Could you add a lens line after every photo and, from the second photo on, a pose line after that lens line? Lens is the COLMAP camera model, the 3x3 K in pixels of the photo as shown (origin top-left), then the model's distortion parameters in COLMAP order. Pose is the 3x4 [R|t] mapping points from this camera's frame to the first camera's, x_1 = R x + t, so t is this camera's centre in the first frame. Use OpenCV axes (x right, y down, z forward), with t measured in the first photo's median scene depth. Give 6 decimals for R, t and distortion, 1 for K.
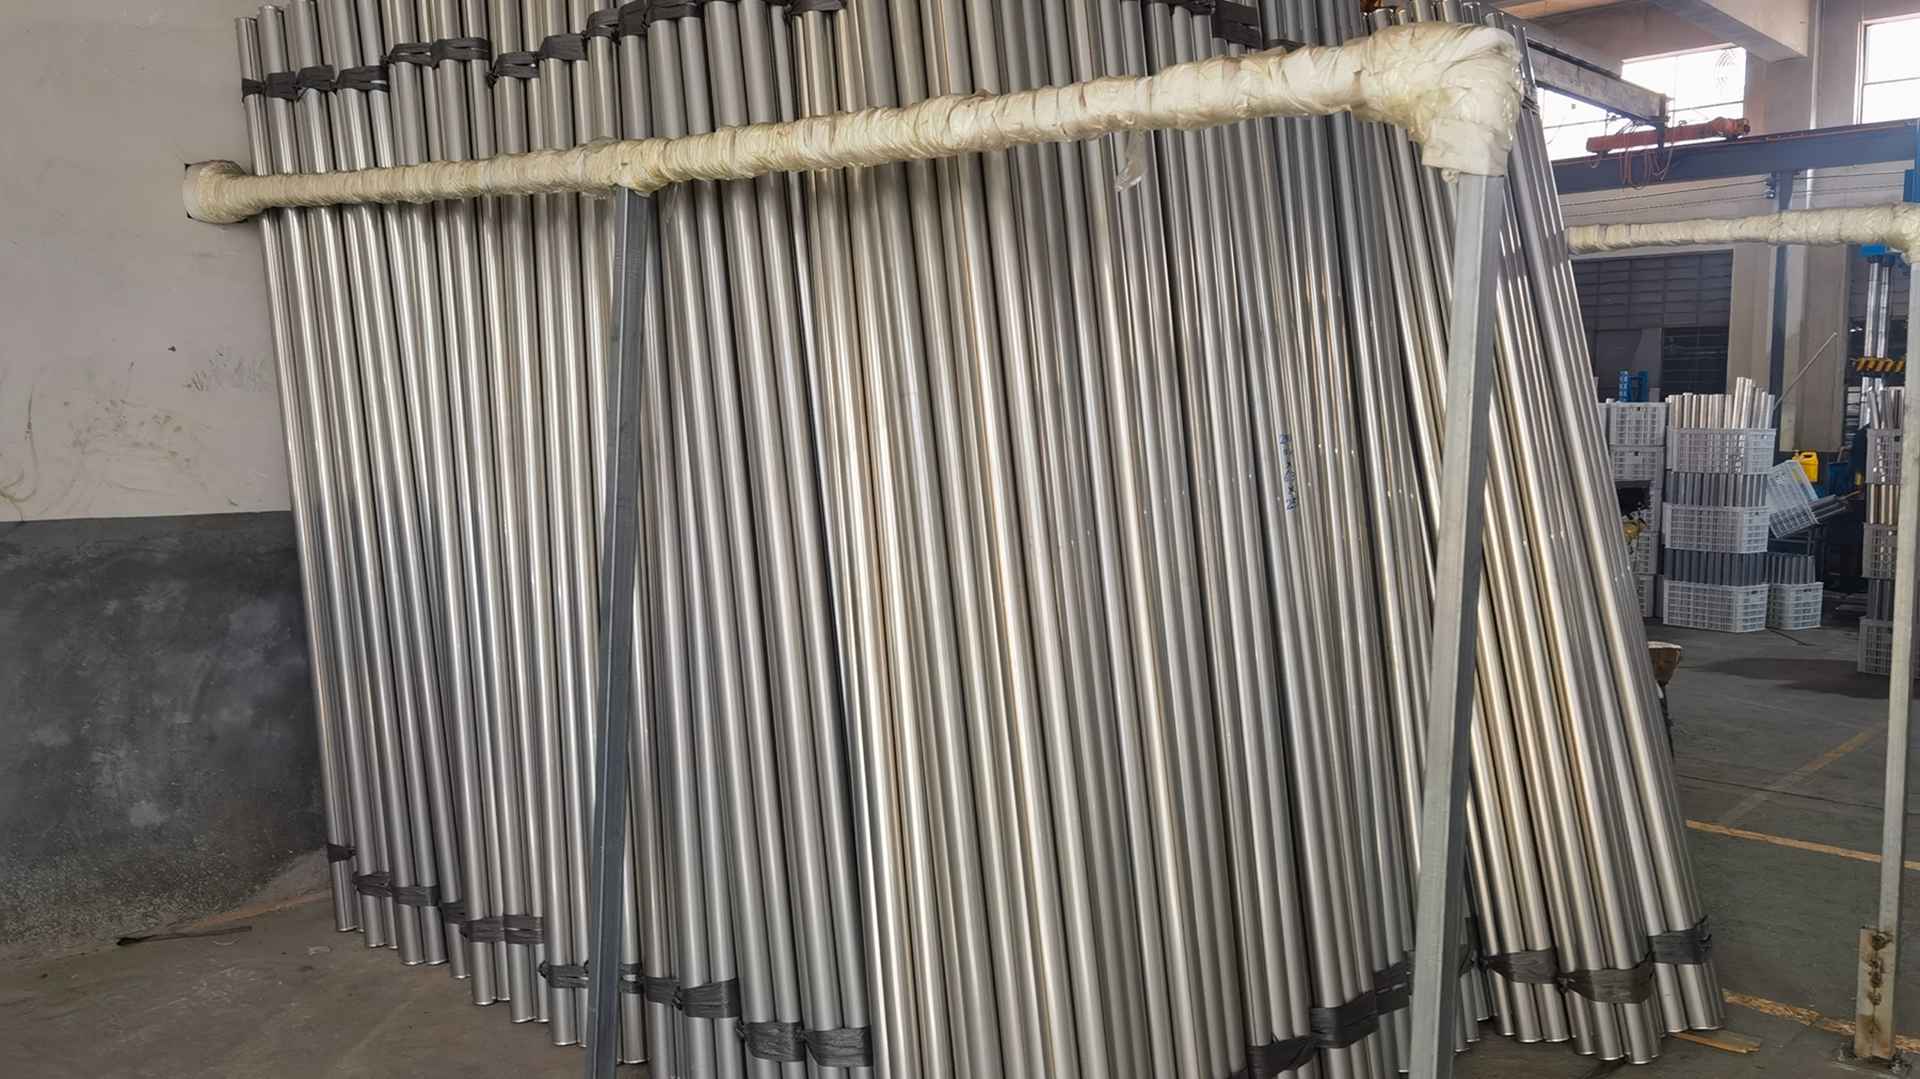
lens RADIAL K [[1569.1, 0, 961.4], [0, 1569.1, 535.6], [0, 0, 1]] dist [-0.044782, 0.000531]
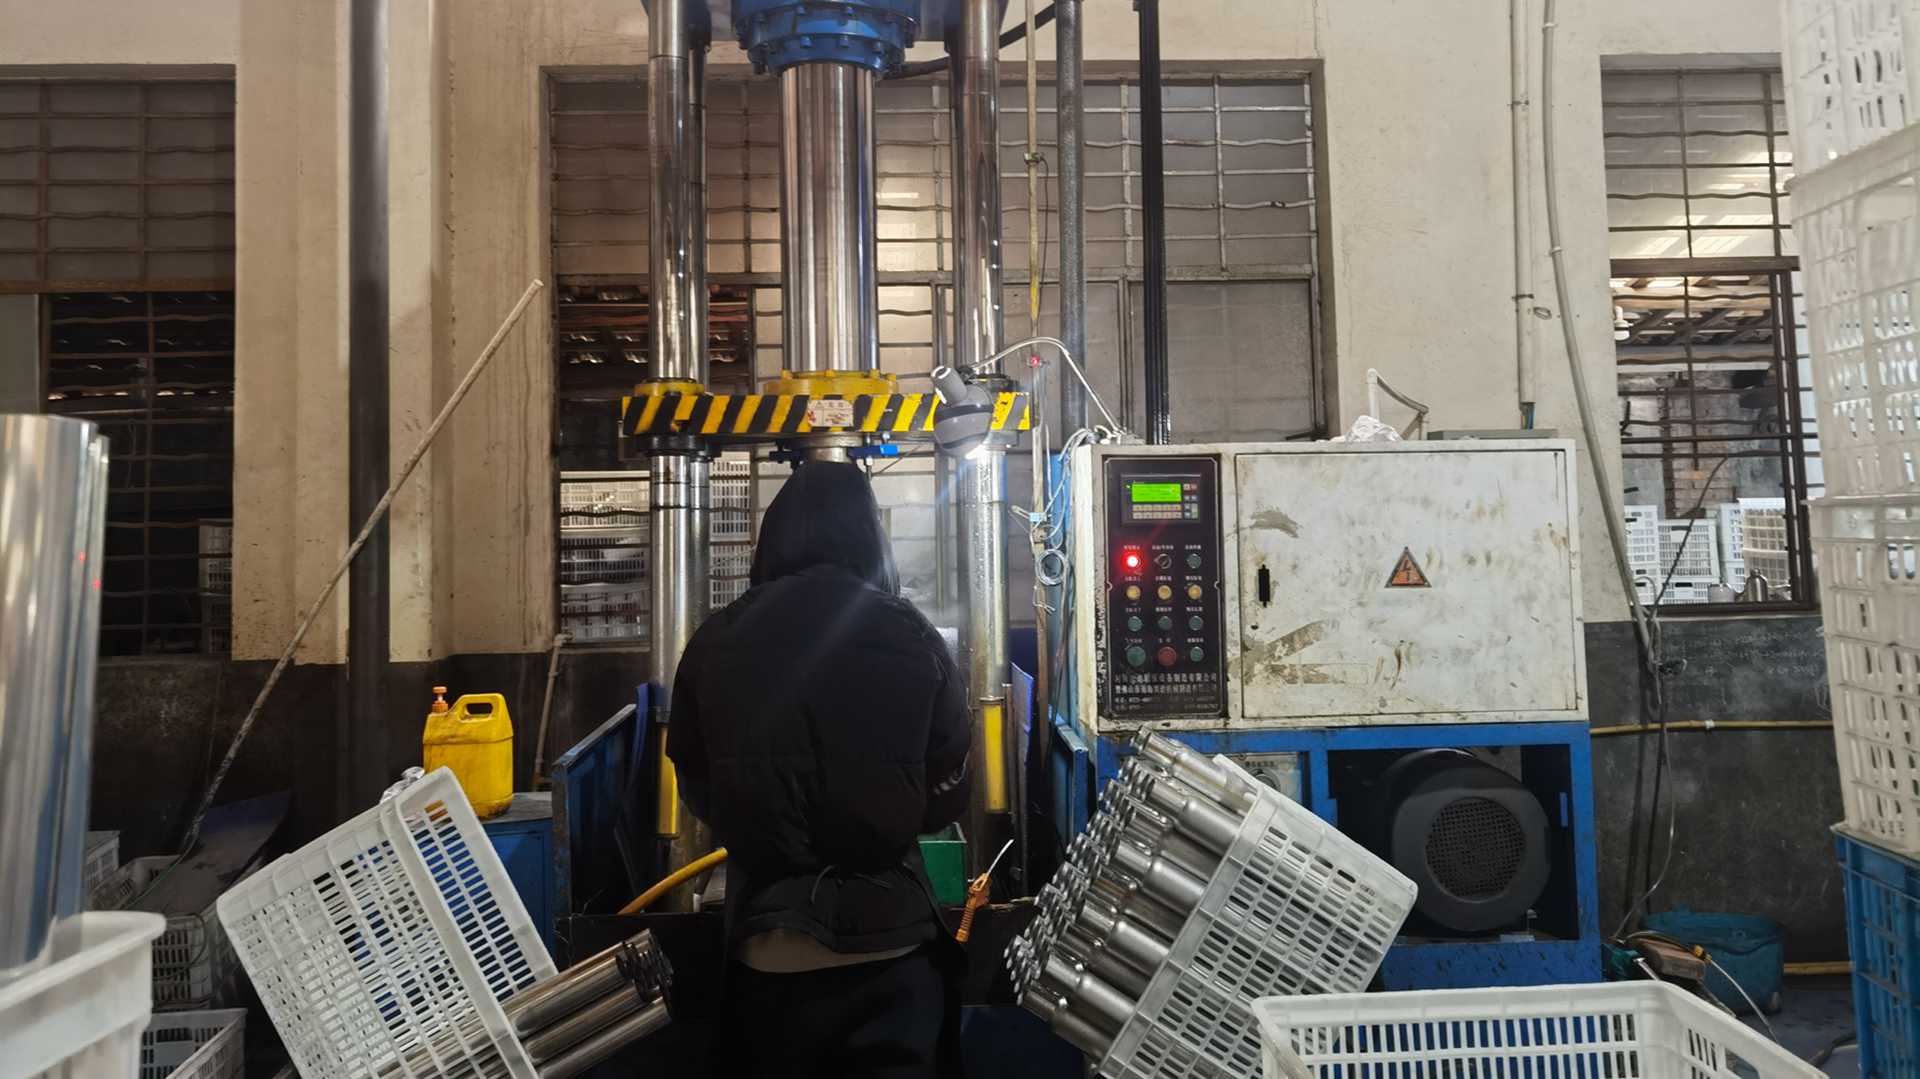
lens RADIAL K [[1569.1, 0, 959.6], [0, 1569.1, 537.2], [0, 0, 1]] dist [-0.044782, 0.000531]
pose [[0.685031, -0.048571, 0.726893, 0.366542], [0.065500, 0.997840, 0.004948, -0.074924], [-0.725564, 0.044223, 0.686733, 0.675265]]
